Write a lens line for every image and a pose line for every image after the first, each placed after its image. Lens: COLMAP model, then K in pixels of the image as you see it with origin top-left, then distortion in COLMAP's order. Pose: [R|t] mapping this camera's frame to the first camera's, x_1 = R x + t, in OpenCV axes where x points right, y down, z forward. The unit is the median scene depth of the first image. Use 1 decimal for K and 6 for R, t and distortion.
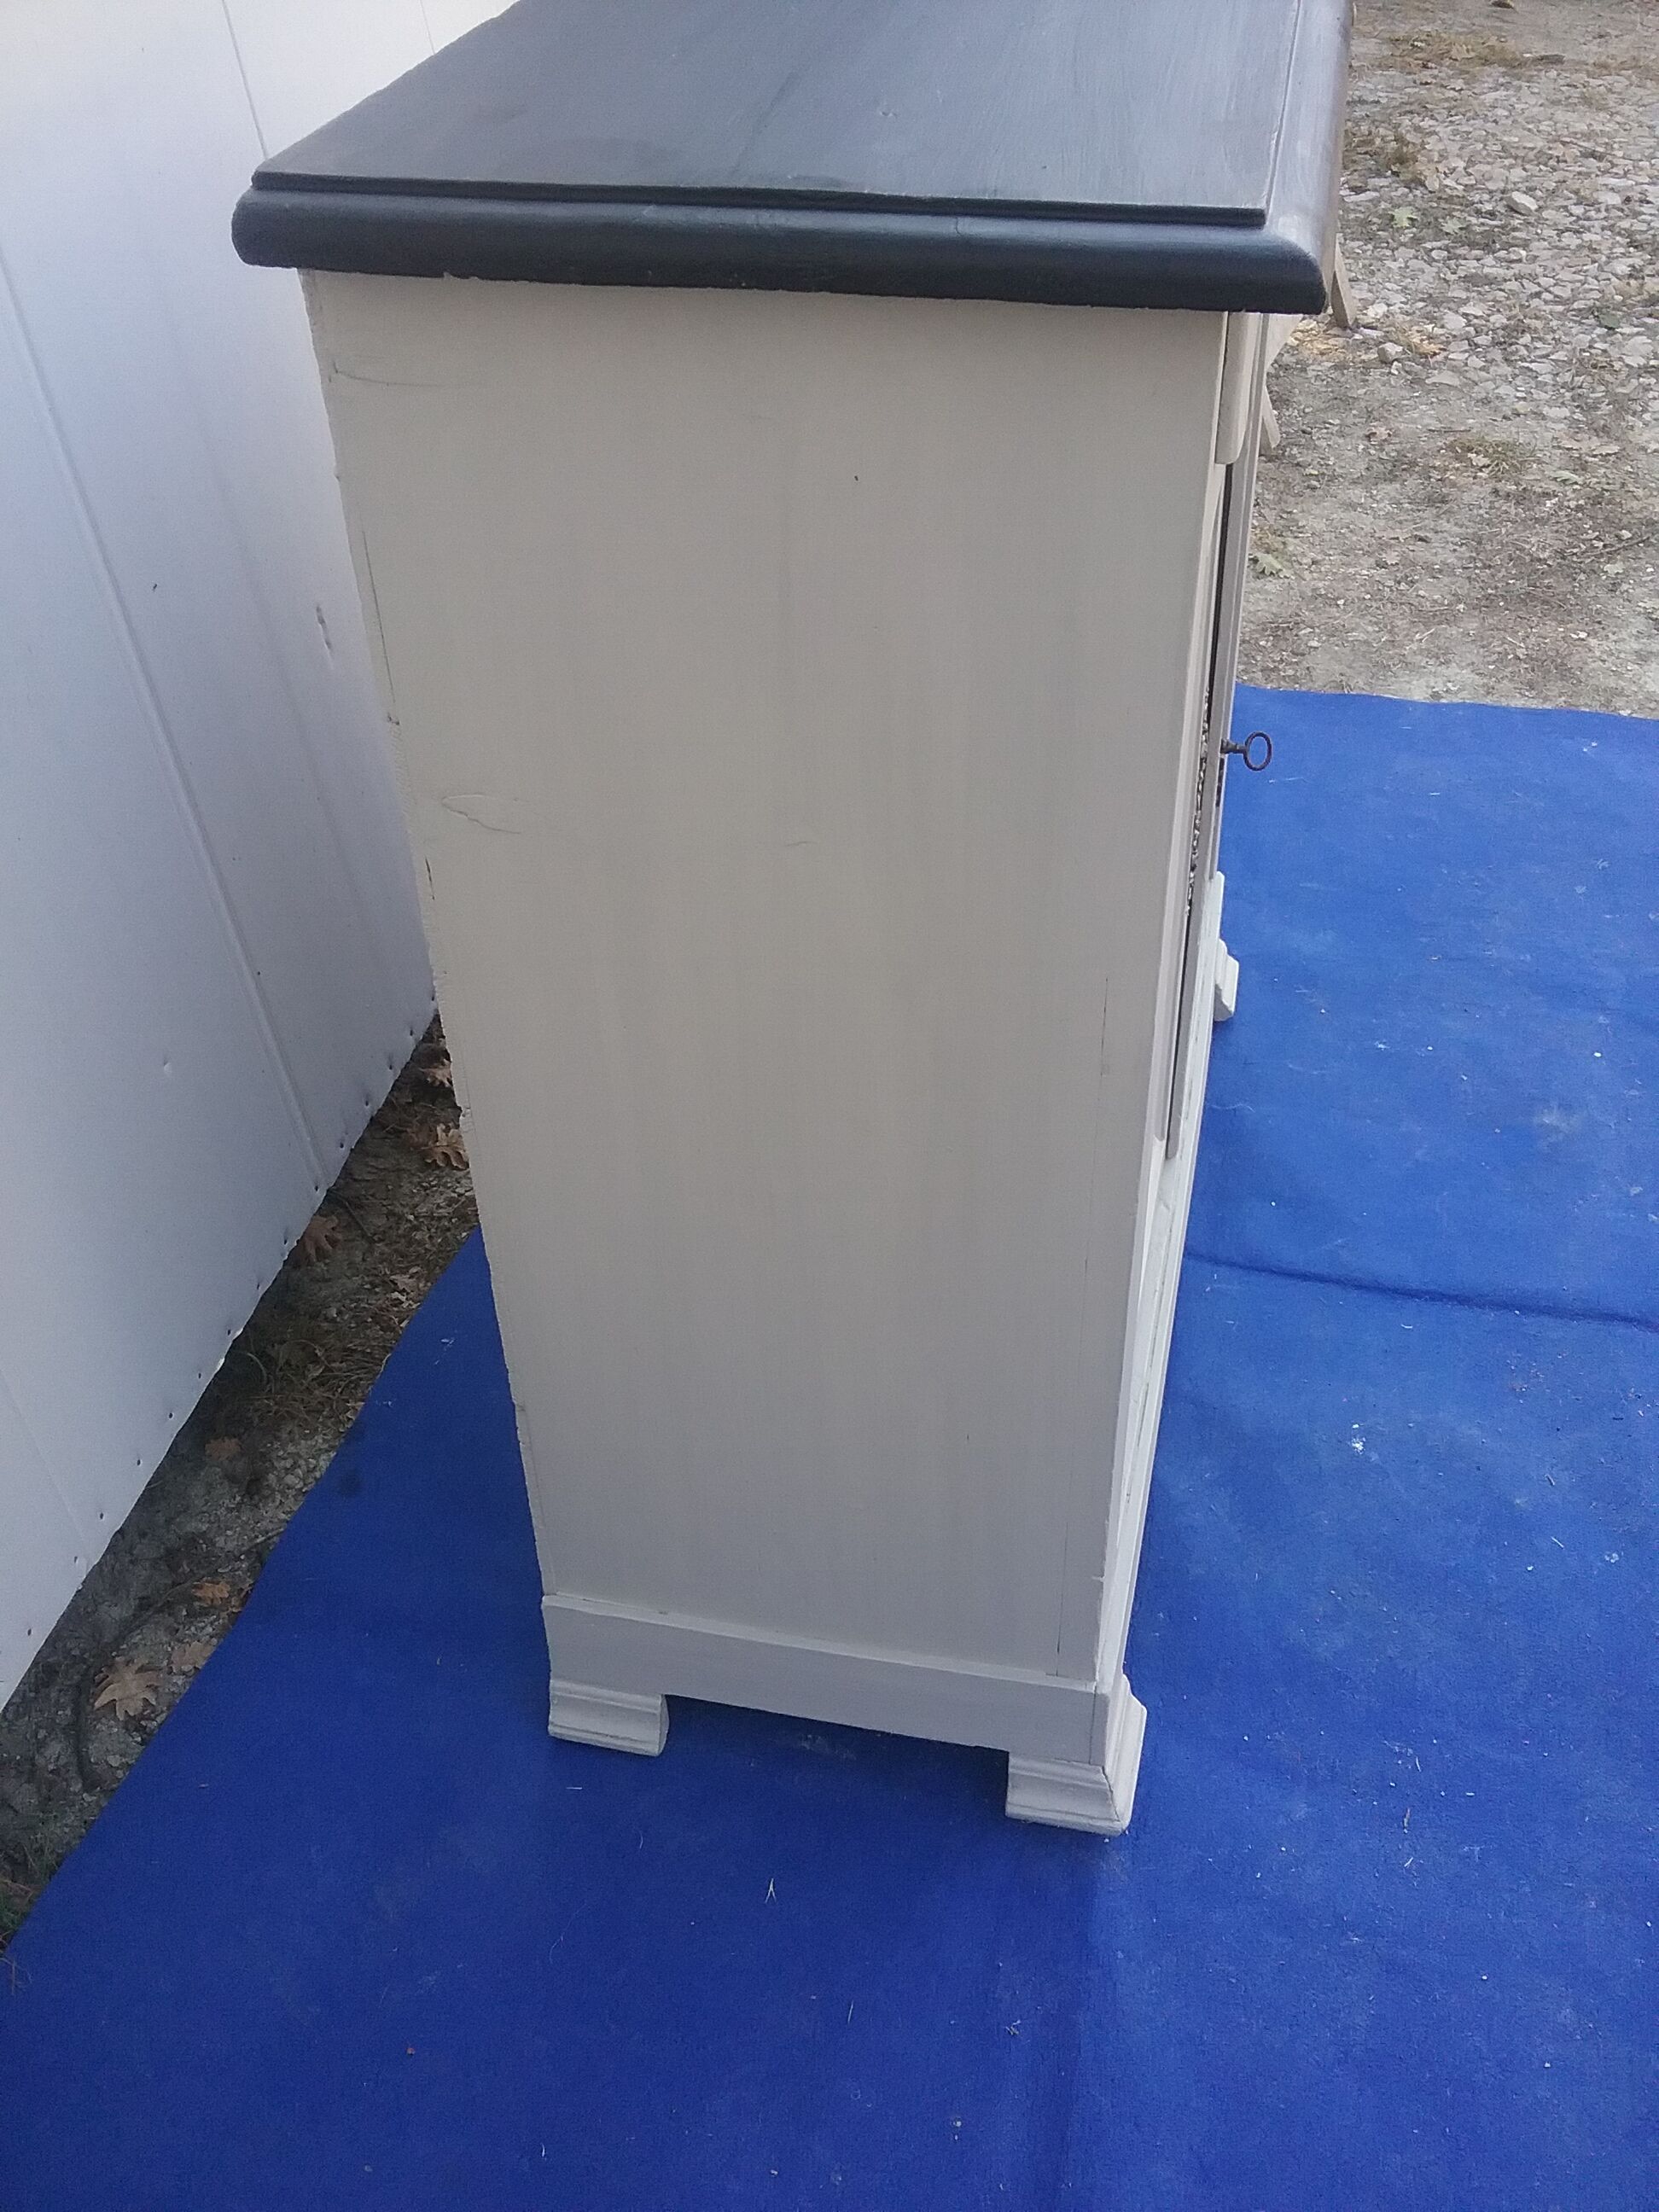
lens RADIAL K [[2040.3, 0, 829.5], [0, 2040.3, 1106.0], [0, 0, 1]] dist [0.111641, -0.199829]
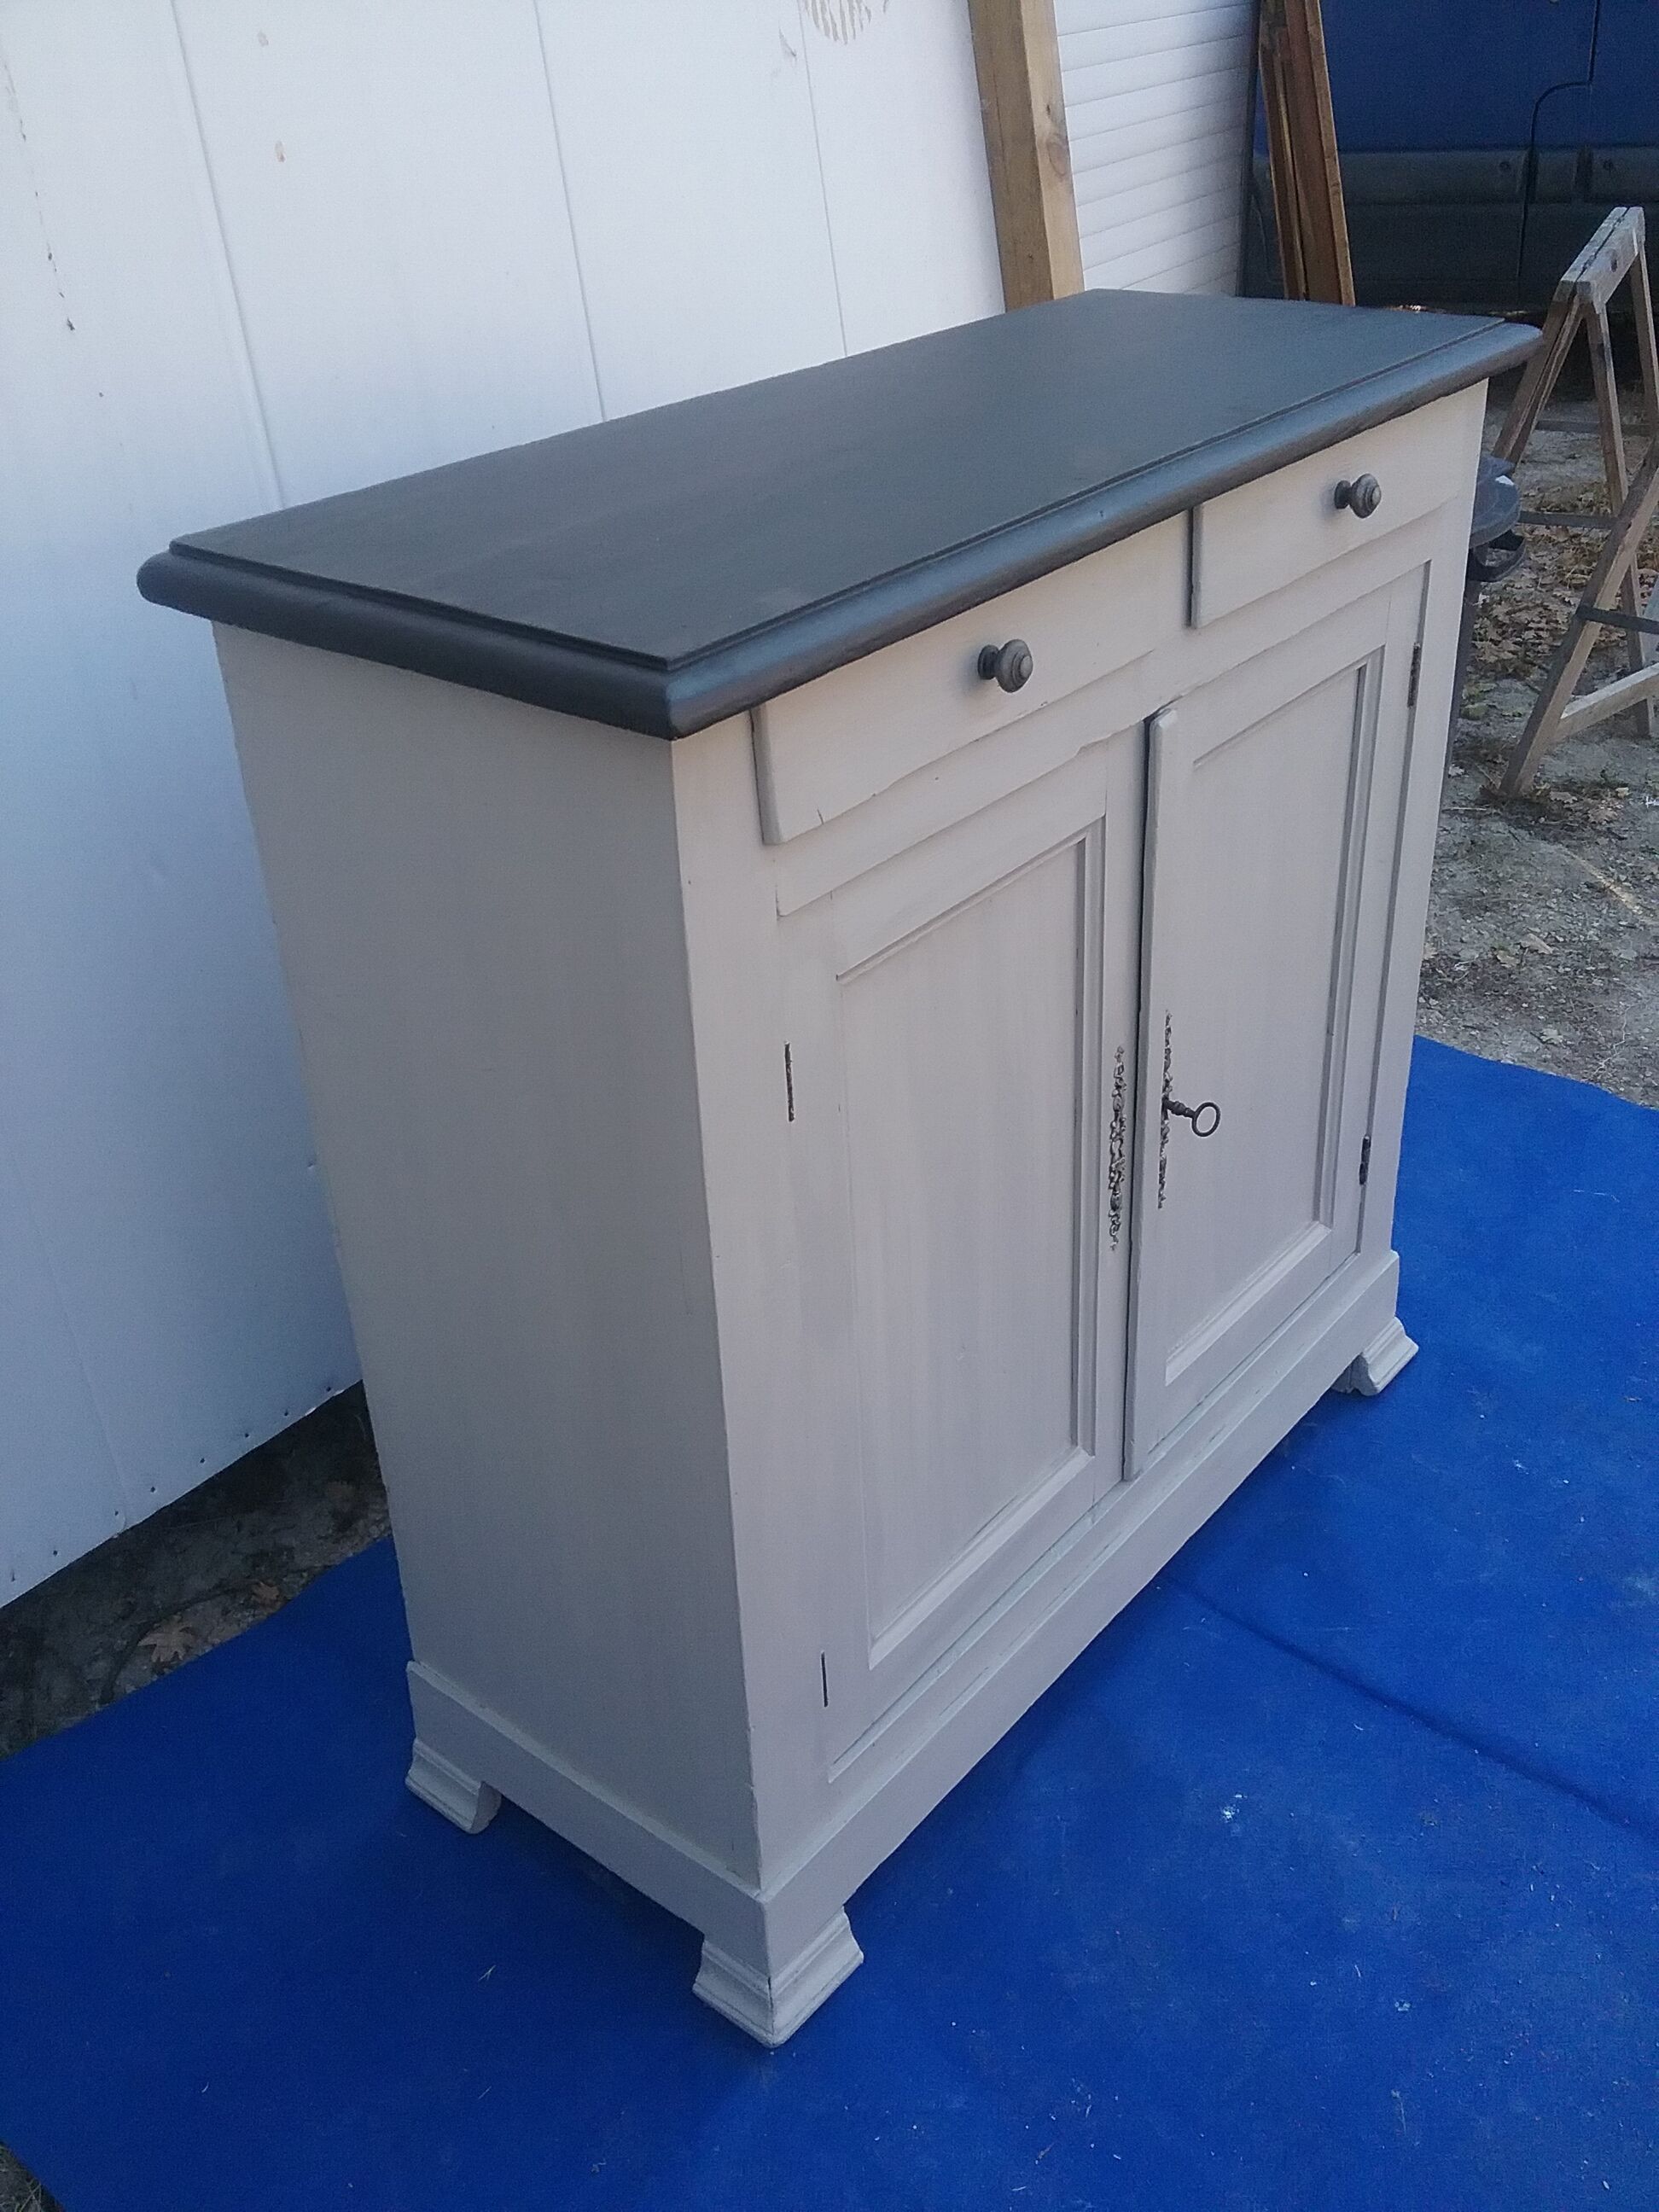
lens RADIAL K [[2040.3, 0, 829.5], [0, 2040.3, 1106.0], [0, 0, 1]] dist [0.111641, -0.199829]
pose [[0.893641, 0.218923, -0.391764, 0.420839], [-0.267691, 0.960676, -0.073783, -0.042949], [0.360206, 0.170807, 0.917102, -0.059338]]
